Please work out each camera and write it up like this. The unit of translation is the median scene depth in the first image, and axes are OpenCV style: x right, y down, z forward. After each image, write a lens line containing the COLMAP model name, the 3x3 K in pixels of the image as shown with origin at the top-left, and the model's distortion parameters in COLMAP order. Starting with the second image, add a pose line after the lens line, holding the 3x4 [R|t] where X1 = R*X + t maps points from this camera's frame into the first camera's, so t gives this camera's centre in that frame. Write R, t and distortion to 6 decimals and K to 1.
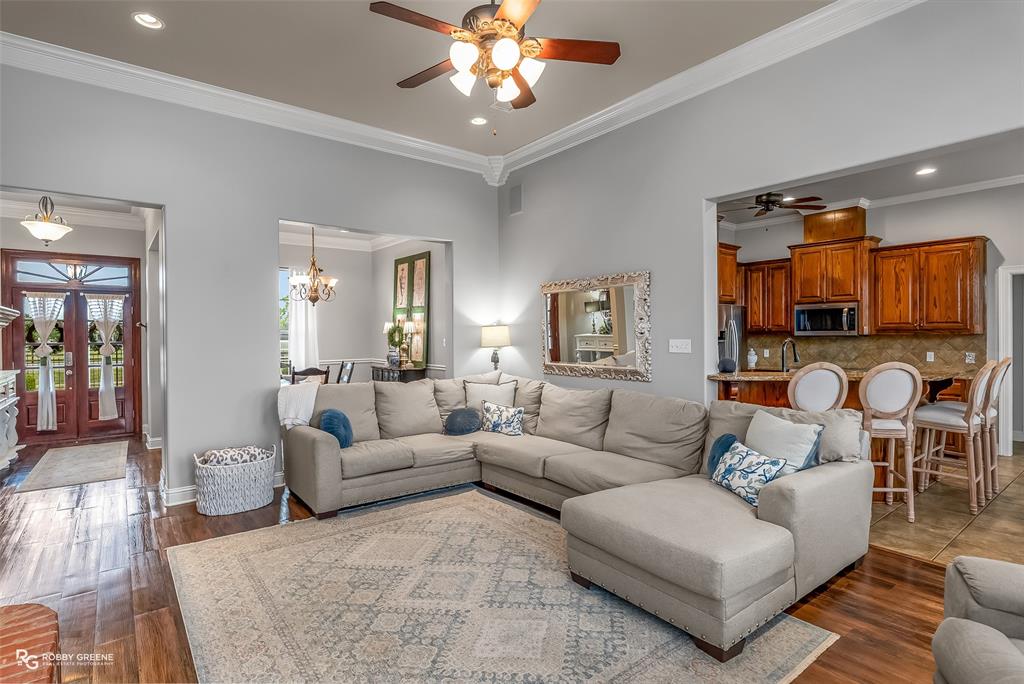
lens RADIAL K [[521.6, 0, 514.1], [0, 521.6, 337.4], [0, 0, 1]] dist [0.000790, -0.000561]
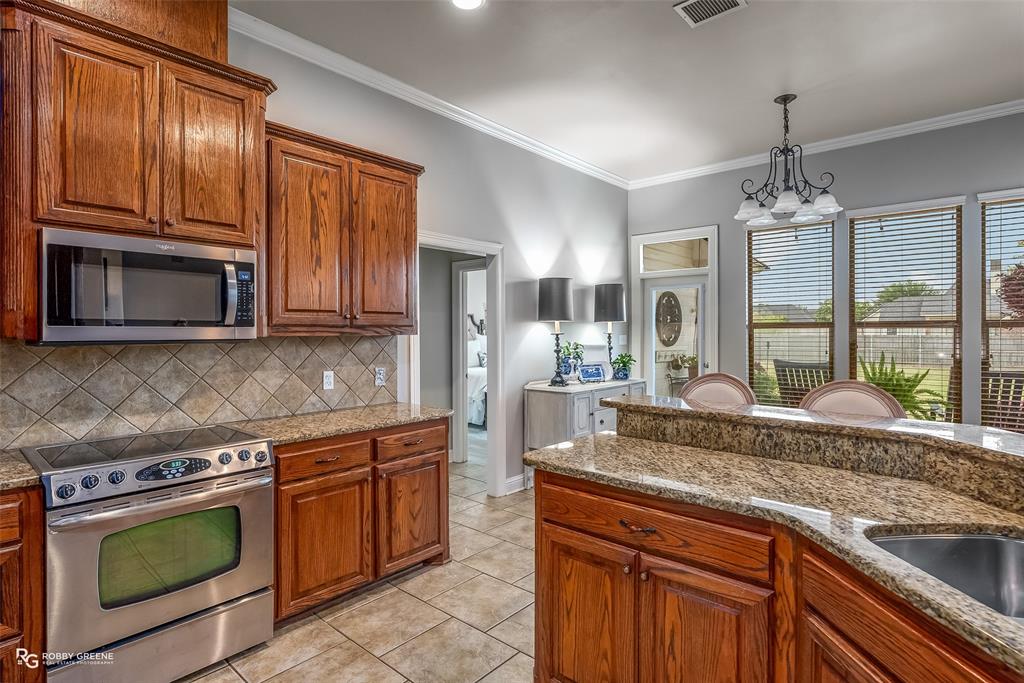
lens RADIAL K [[530.1, 0, 507.0], [0, 530.1, 333.6], [0, 0, 1]] dist [-0.001701, 0.000325]
pose [[-0.196050, 0.002377, 0.980591, 0.356369], [0.006909, 0.999976, -0.001042, -0.008769], [-0.980570, 0.006571, -0.196062, 1.269192]]
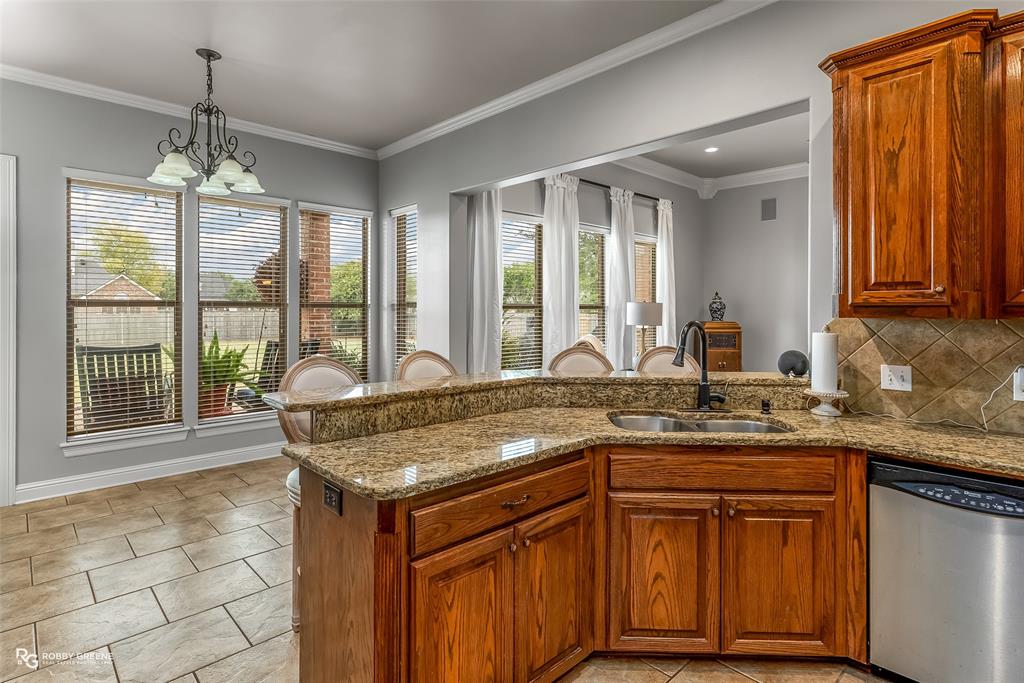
lens RADIAL K [[530.1, 0, 526.2], [0, 530.1, 311.1], [0, 0, 1]] dist [-0.001701, 0.000325]
pose [[-0.991119, 0.004016, -0.132918, 0.784961], [0.003223, 0.999976, 0.006187, -0.013601], [0.132940, 0.005704, -0.991108, 1.510463]]
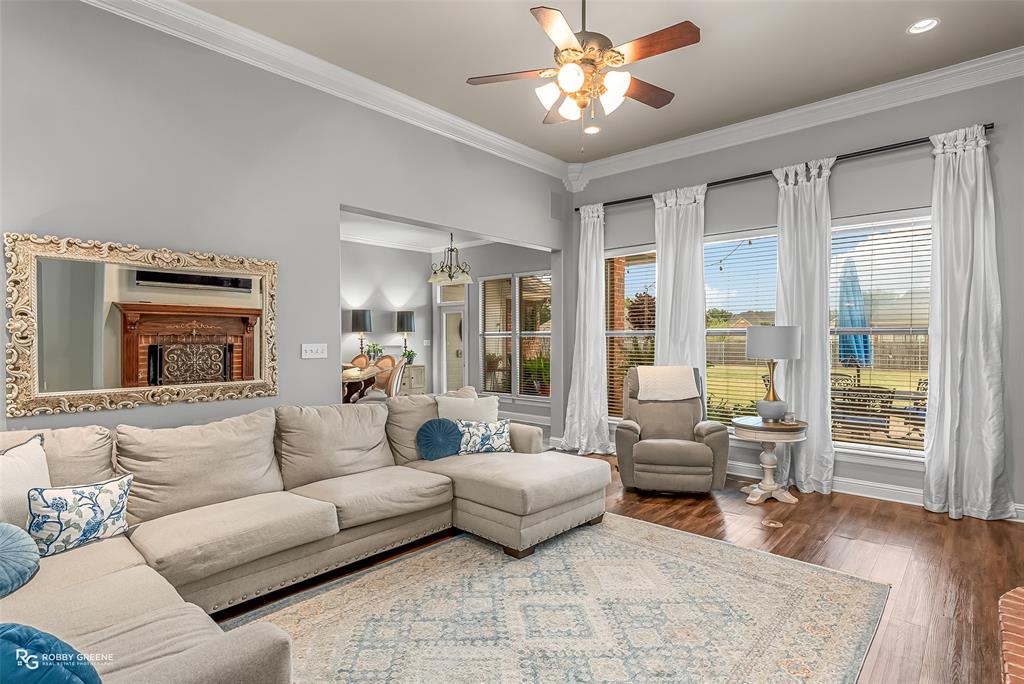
lens RADIAL K [[530.1, 0, 507.1], [0, 530.1, 343.7], [0, 0, 1]] dist [-0.001701, 0.000325]
pose [[-0.181292, -0.005432, 0.983414, -0.647602], [0.005487, 0.999964, 0.006535, -0.000952], [-0.983414, 0.006580, -0.181255, 0.801438]]
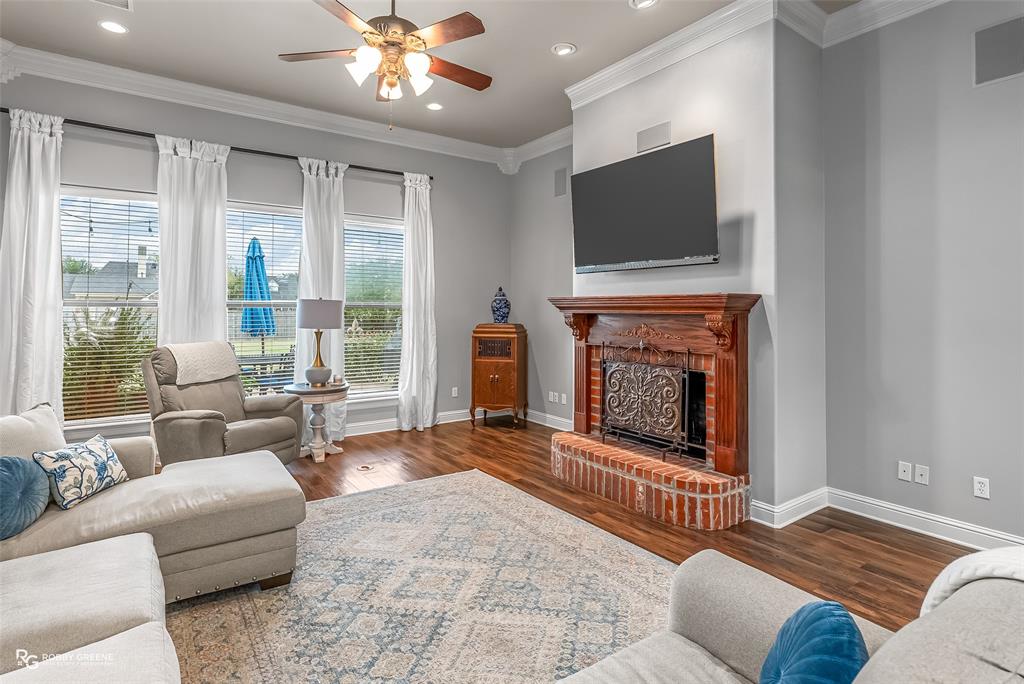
lens RADIAL K [[530.1, 0, 534.0], [0, 530.1, 296.3], [0, 0, 1]] dist [-0.001701, 0.000325]
pose [[-0.999842, 0.001580, 0.017733, -0.213489], [0.001161, 0.999721, -0.023589, -0.005305], [-0.017765, -0.023564, -0.999564, 1.253651]]
